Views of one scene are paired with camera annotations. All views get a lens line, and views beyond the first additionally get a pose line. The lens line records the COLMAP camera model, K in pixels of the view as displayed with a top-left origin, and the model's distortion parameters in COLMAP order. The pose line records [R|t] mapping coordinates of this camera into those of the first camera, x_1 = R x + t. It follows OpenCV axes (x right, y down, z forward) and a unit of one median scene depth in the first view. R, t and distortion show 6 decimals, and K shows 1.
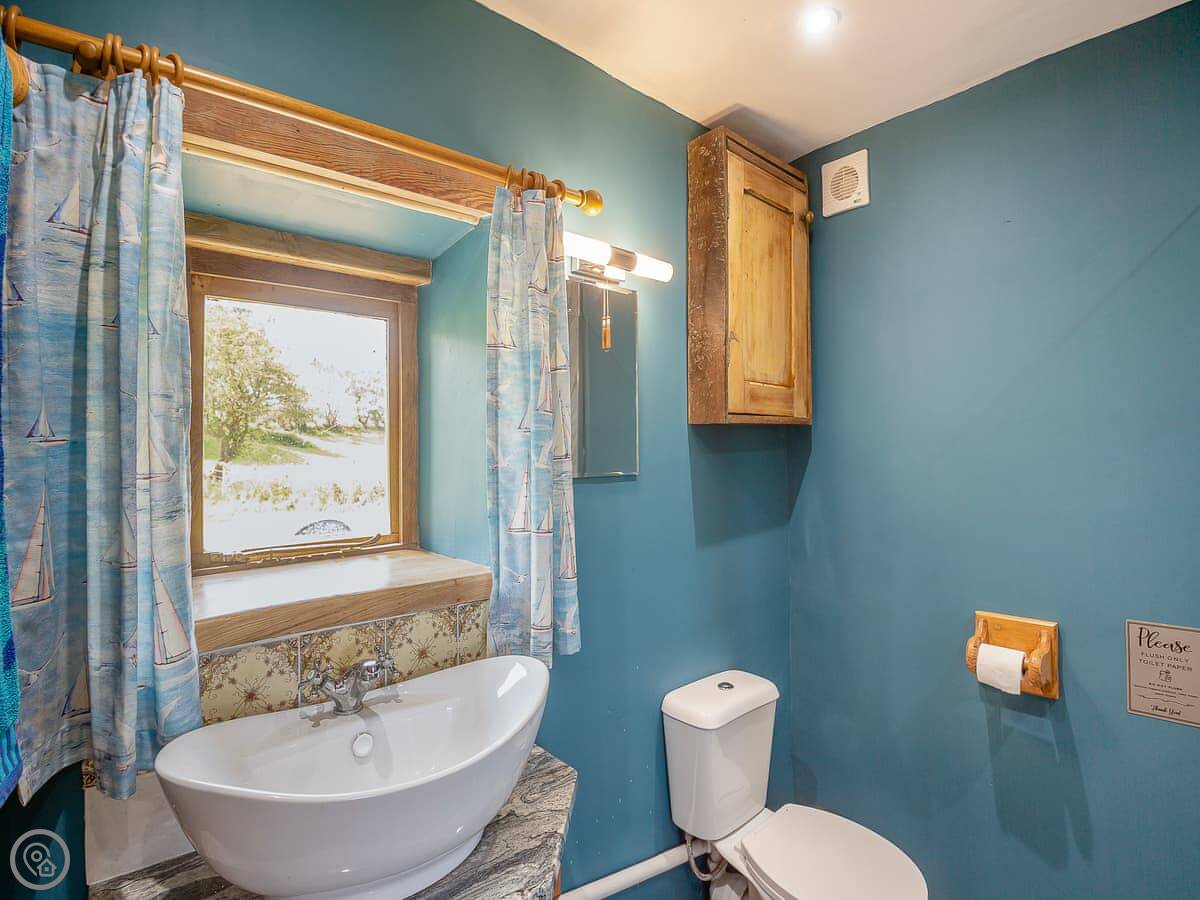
lens RADIAL K [[589.1, 0, 600.2], [0, 589.1, 448.6], [0, 0, 1]] dist [-0.022418, -0.002142]
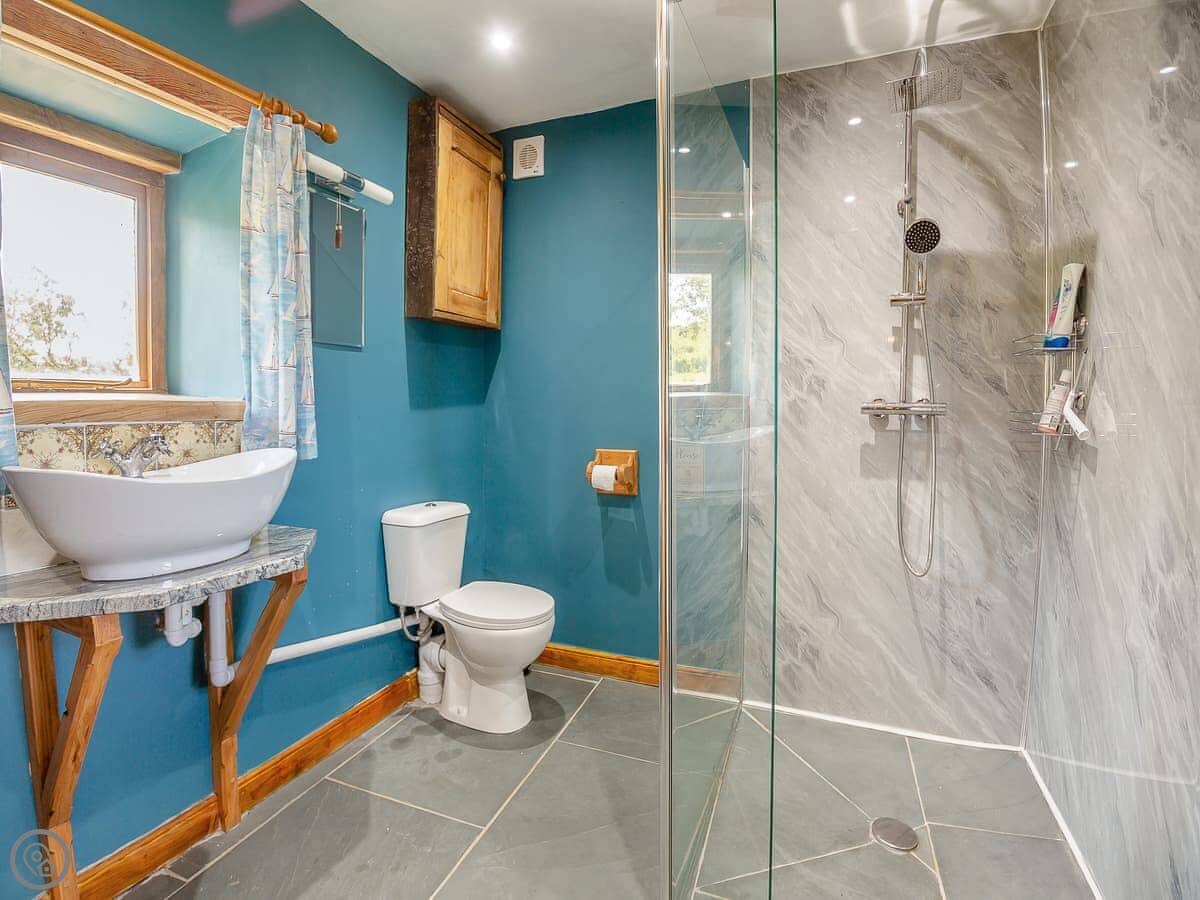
lens RADIAL K [[577.6, 0, 615.0], [0, 577.6, 422.5], [0, 0, 1]] dist [-0.033905, -0.005207]
pose [[0.889064, 0.003236, 0.457771, -0.024031], [-0.019278, 0.999353, 0.030375, 0.177507], [-0.457377, -0.035830, 0.888551, -0.446435]]
